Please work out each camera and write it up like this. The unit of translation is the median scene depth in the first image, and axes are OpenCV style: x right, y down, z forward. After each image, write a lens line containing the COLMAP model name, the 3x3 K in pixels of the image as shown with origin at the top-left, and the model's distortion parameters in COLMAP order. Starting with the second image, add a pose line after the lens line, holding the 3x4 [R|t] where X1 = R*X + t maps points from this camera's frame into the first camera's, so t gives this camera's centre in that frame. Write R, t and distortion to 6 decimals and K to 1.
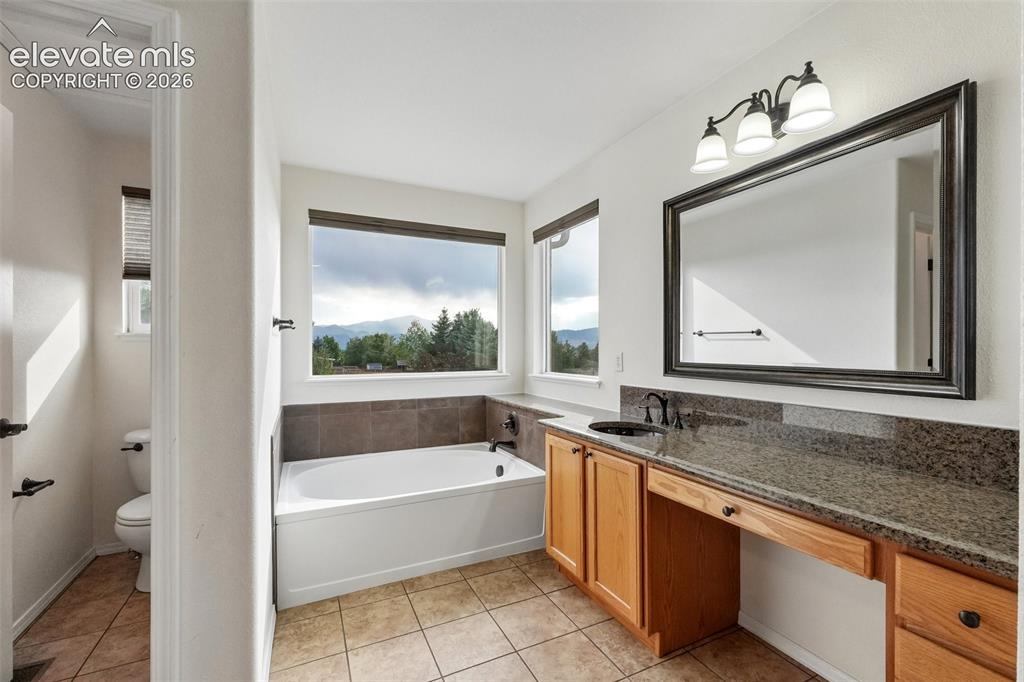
lens RADIAL K [[435.5, 0, 511.0], [0, 435.5, 349.0], [0, 0, 1]] dist [0.000830, 0.000023]
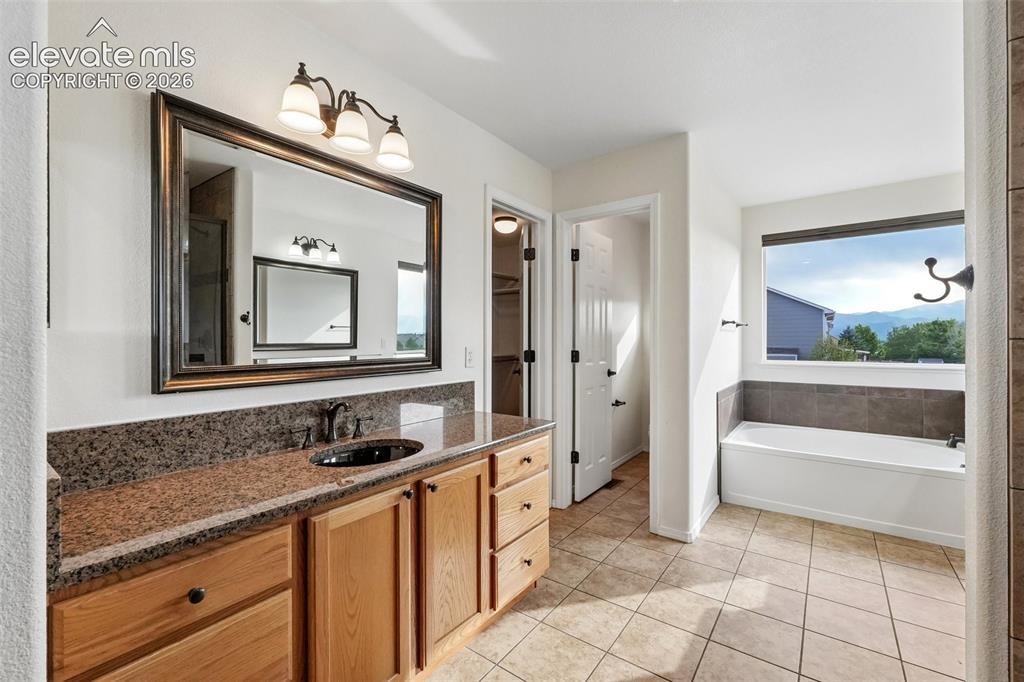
lens RADIAL K [[435.5, 0, 511.0], [0, 435.5, 349.0], [0, 0, 1]] dist [0.000830, 0.000023]
pose [[0.460666, 0.018344, -0.887384, 0.355621], [-0.000424, 0.999791, 0.020447, 0.001423], [0.887574, -0.009042, 0.460577, -0.291081]]
